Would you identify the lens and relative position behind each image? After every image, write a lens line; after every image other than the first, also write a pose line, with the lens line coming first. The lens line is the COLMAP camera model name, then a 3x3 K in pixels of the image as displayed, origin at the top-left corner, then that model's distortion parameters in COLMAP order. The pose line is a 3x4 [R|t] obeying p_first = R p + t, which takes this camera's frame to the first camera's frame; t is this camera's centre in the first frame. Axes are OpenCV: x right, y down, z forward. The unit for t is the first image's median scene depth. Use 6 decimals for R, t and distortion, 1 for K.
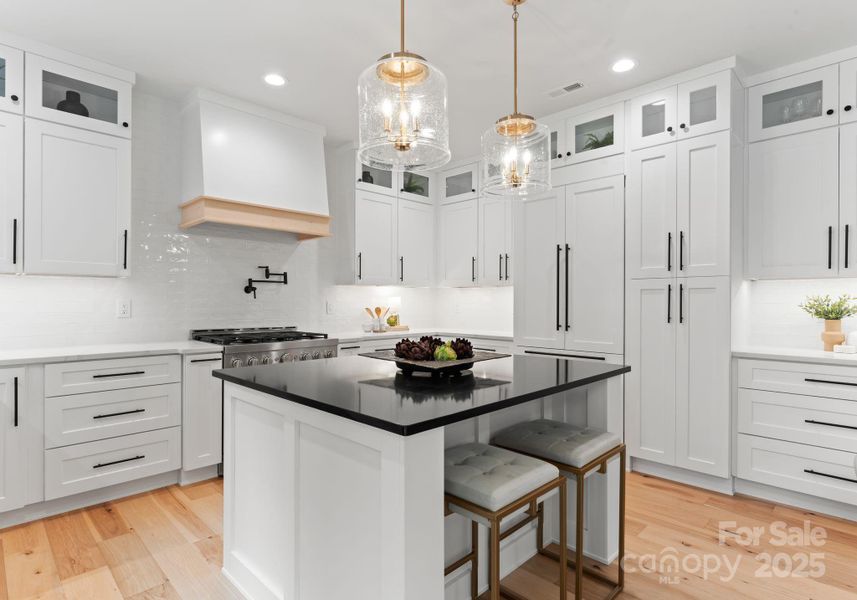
lens RADIAL K [[426.3, 0, 427.3], [0, 426.3, 296.7], [0, 0, 1]] dist [-0.003108, -0.000631]
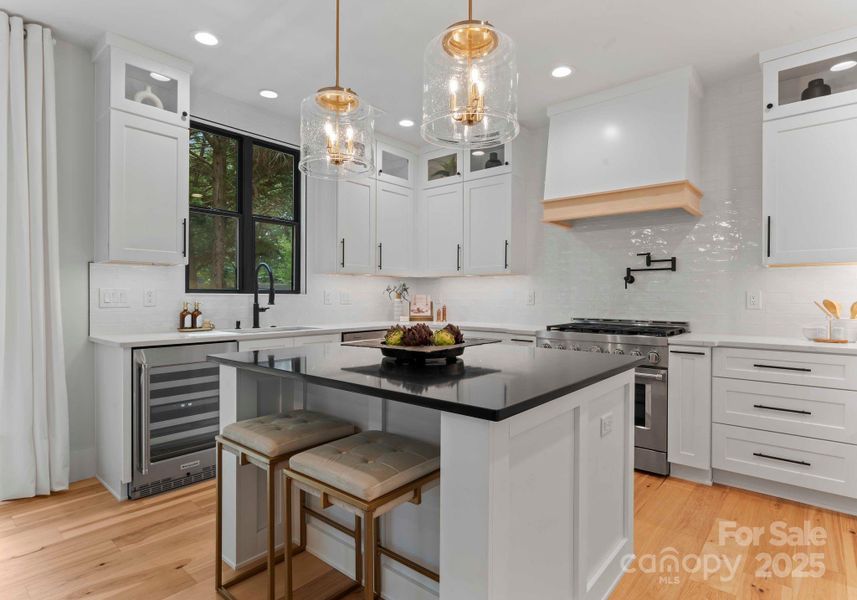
lens RADIAL K [[459.8, 0, 420.7], [0, 459.8, 298.0], [0, 0, 1]] dist [-0.005626, 0.001295]
pose [[0.048667, -0.003424, -0.998809, 0.606504], [0.001000, 0.999994, -0.003379, 0.028623], [0.998815, -0.000834, 0.048670, 0.506573]]
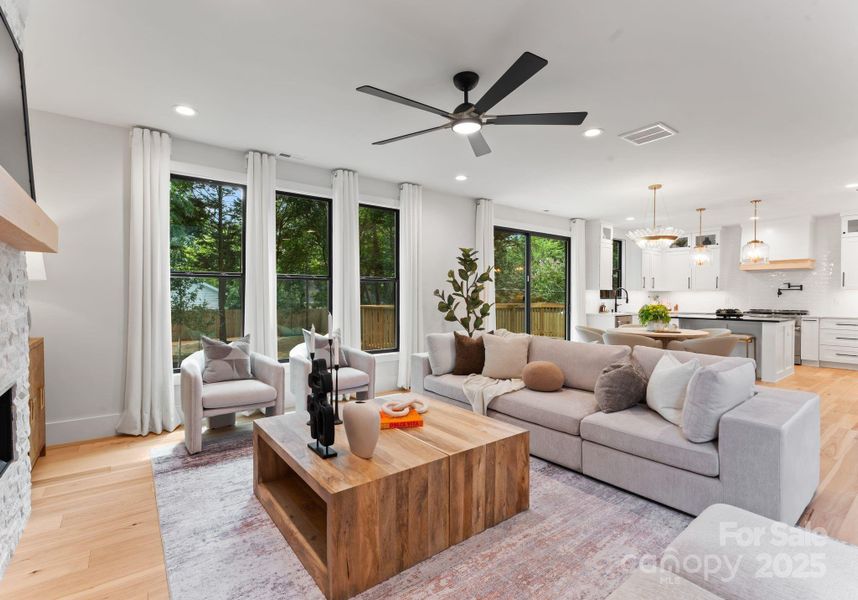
lens RADIAL K [[407.0, 0, 425.4], [0, 407.0, 297.8], [0, 0, 1]] dist [-0.001507, 0.001512]
pose [[-0.154772, -0.002648, -0.987947, 2.158832], [0.000391, 0.999996, -0.002742, 0.013403], [0.987950, -0.000810, -0.154771, -0.586426]]
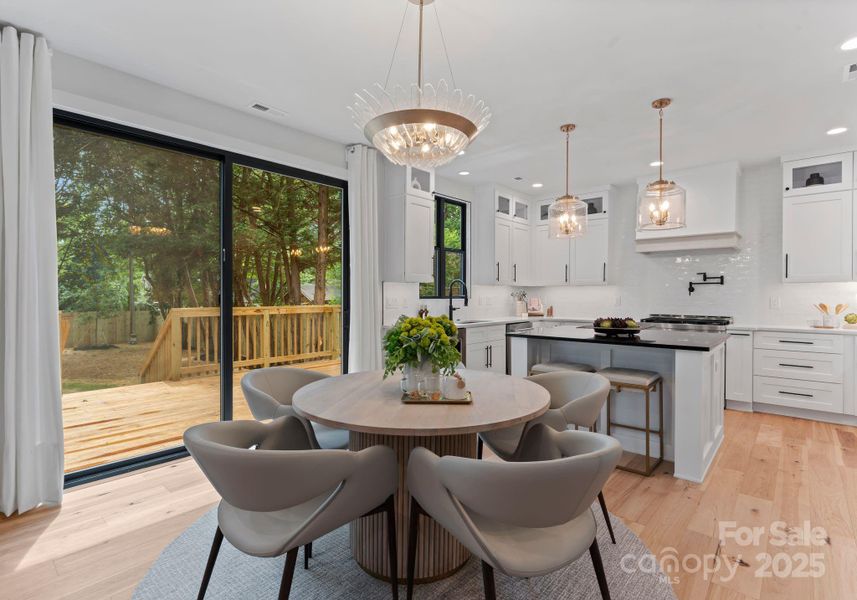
lens RADIAL K [[426.3, 0, 423.7], [0, 426.3, 297.3], [0, 0, 1]] dist [-0.003108, -0.000631]
pose [[0.034218, -0.001250, -0.999414, 1.066804], [0.002259, 0.999997, -0.001173, 0.010367], [0.999412, -0.002217, 0.034221, 0.026475]]
